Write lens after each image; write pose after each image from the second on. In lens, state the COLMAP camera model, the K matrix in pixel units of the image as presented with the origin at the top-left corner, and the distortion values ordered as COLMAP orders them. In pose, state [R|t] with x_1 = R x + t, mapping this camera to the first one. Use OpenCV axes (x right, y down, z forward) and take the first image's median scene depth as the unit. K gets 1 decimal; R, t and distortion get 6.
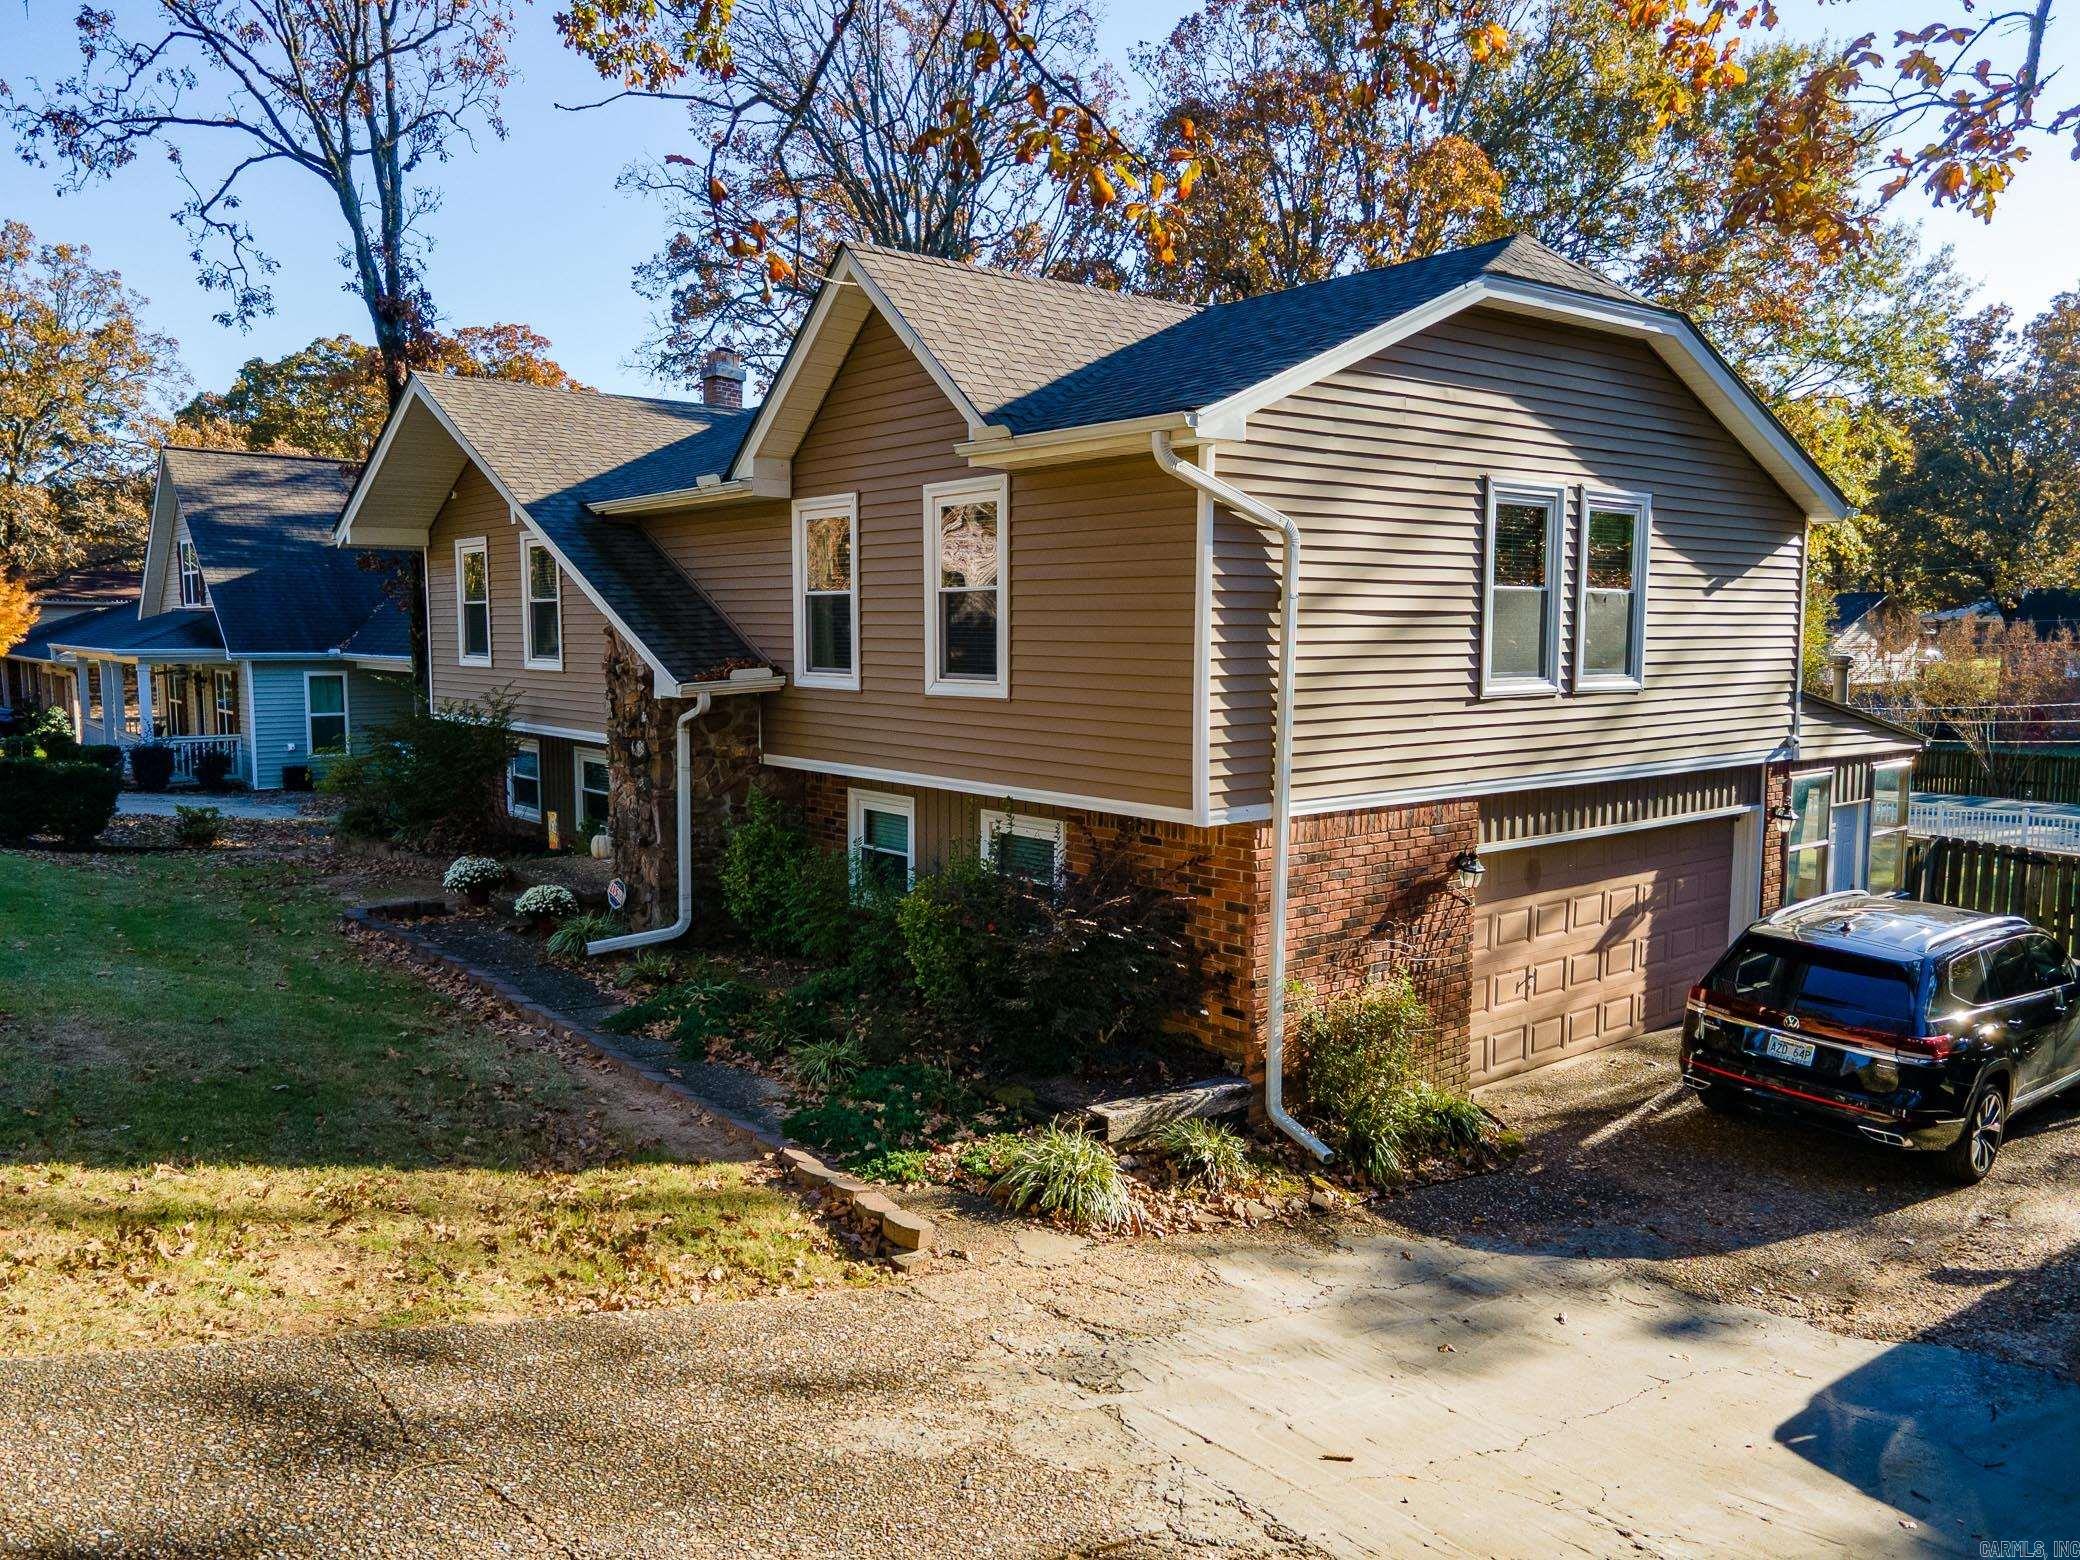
lens RADIAL K [[1524.3, 0, 1042.0], [0, 1524.3, 784.7], [0, 0, 1]] dist [0.036816, 0.010330]
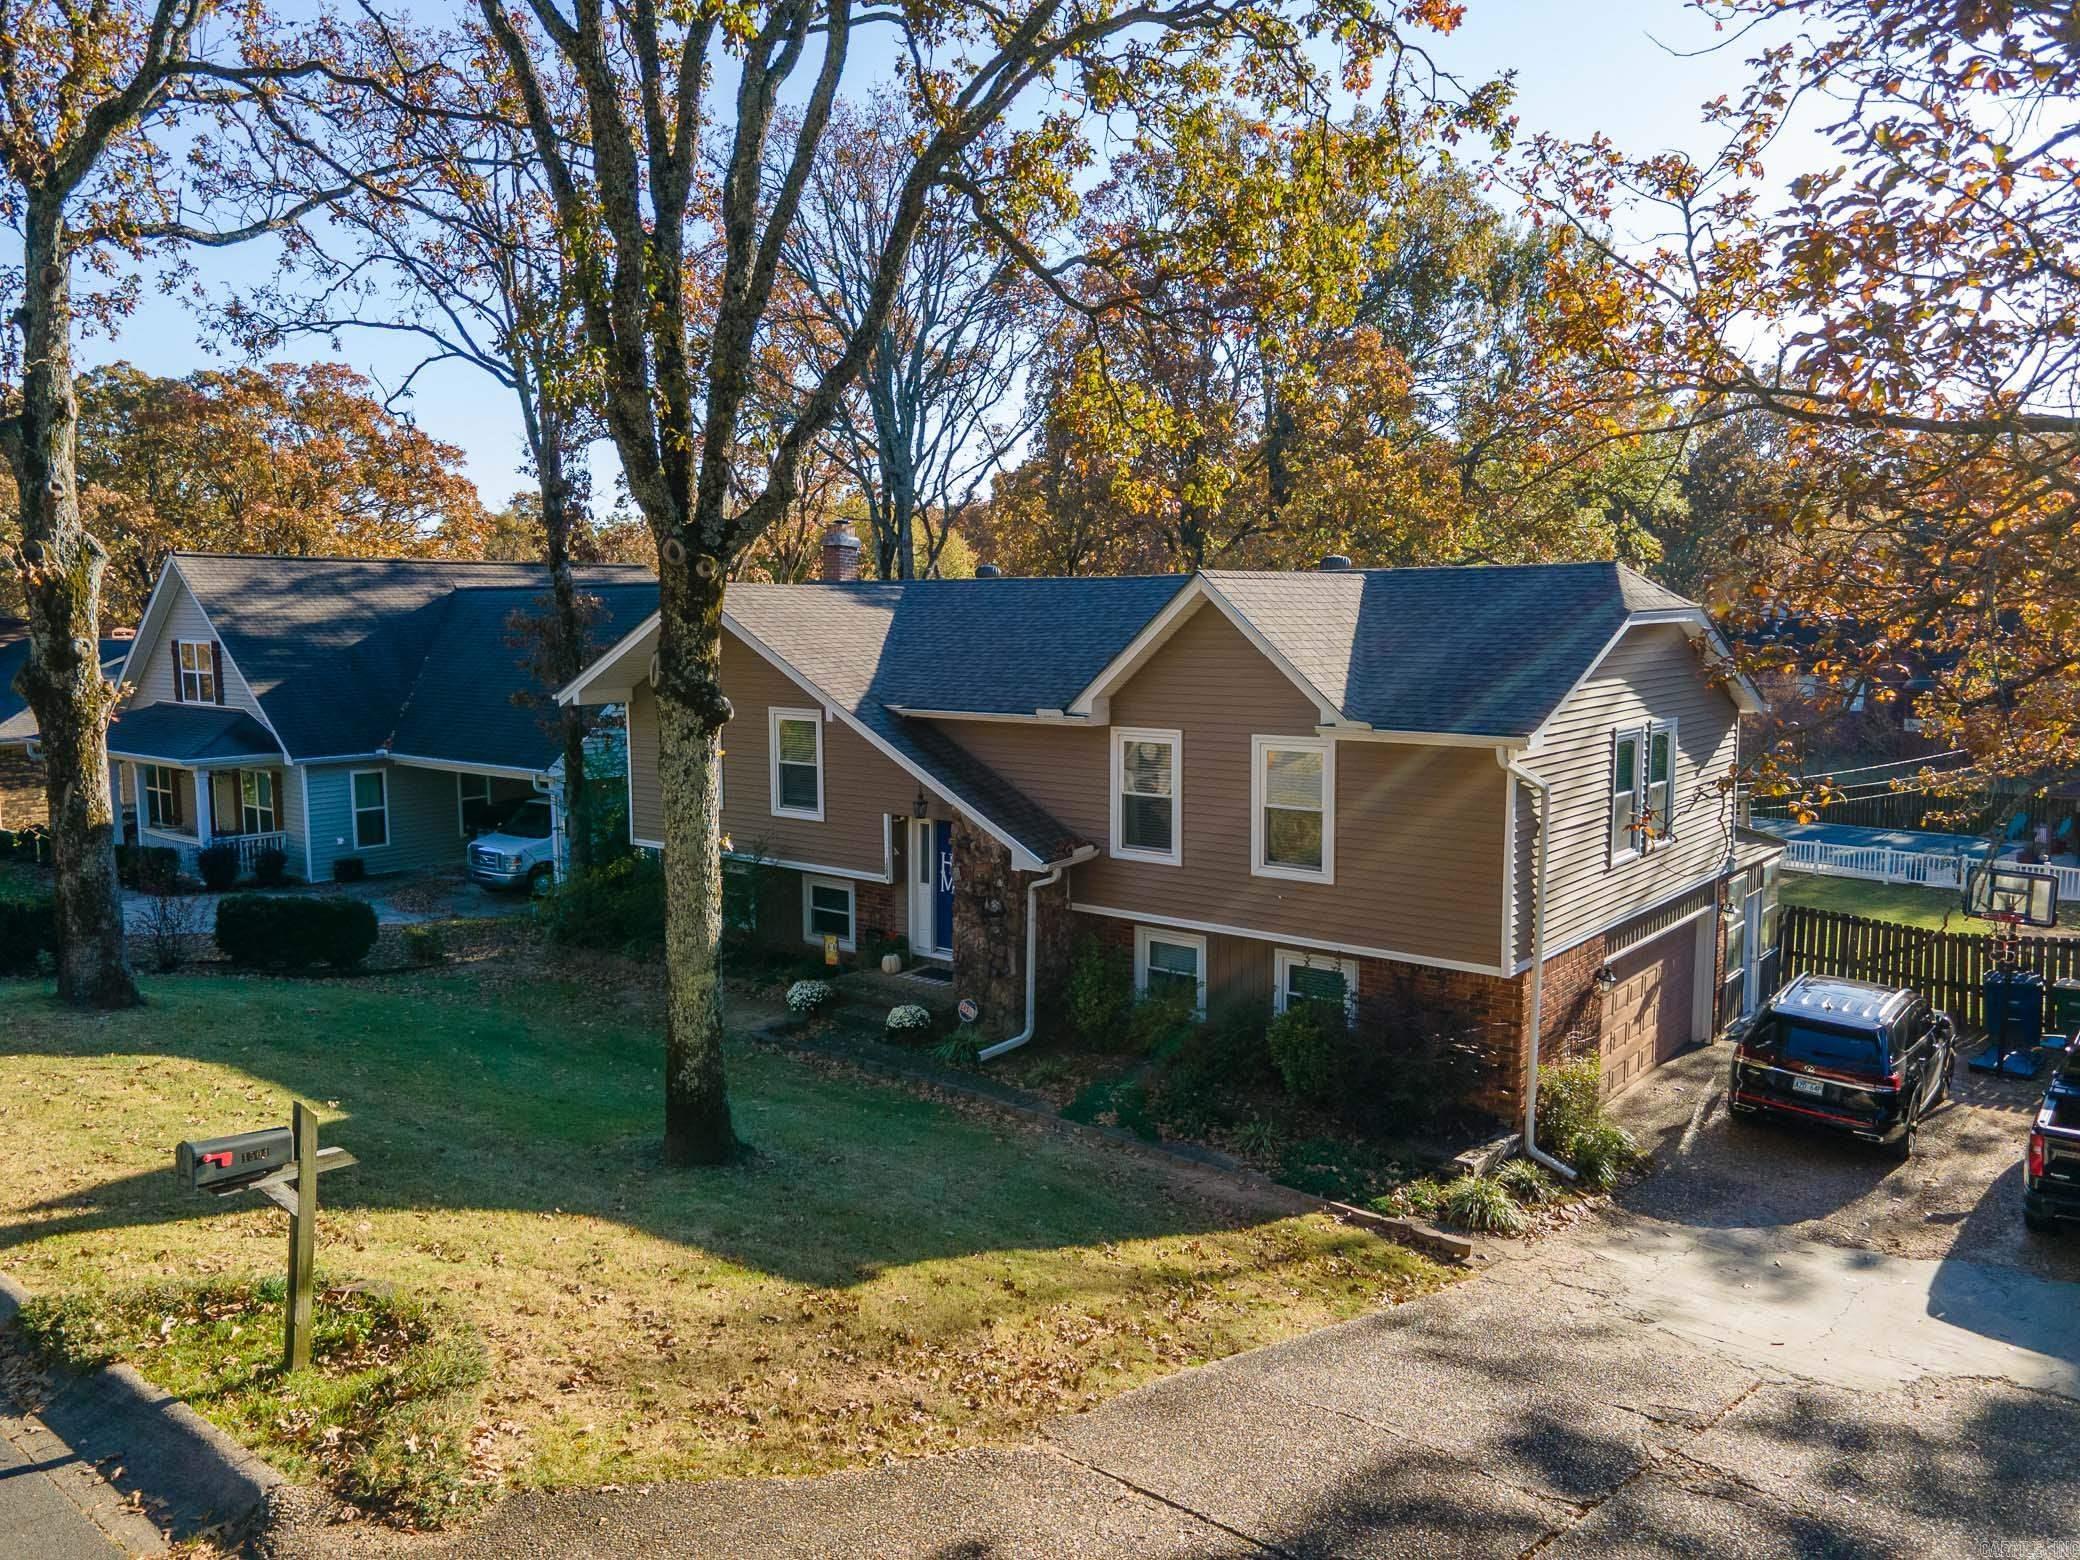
lens RADIAL K [[1524.3, 0, 1036.1], [0, 1524.3, 772.5], [0, 0, 1]] dist [0.036816, 0.010330]
pose [[0.979237, -0.026979, 0.200917, -0.582086], [0.025815, 0.999631, 0.008411, -0.178731], [-0.201070, -0.003050, 0.979572, -0.398719]]
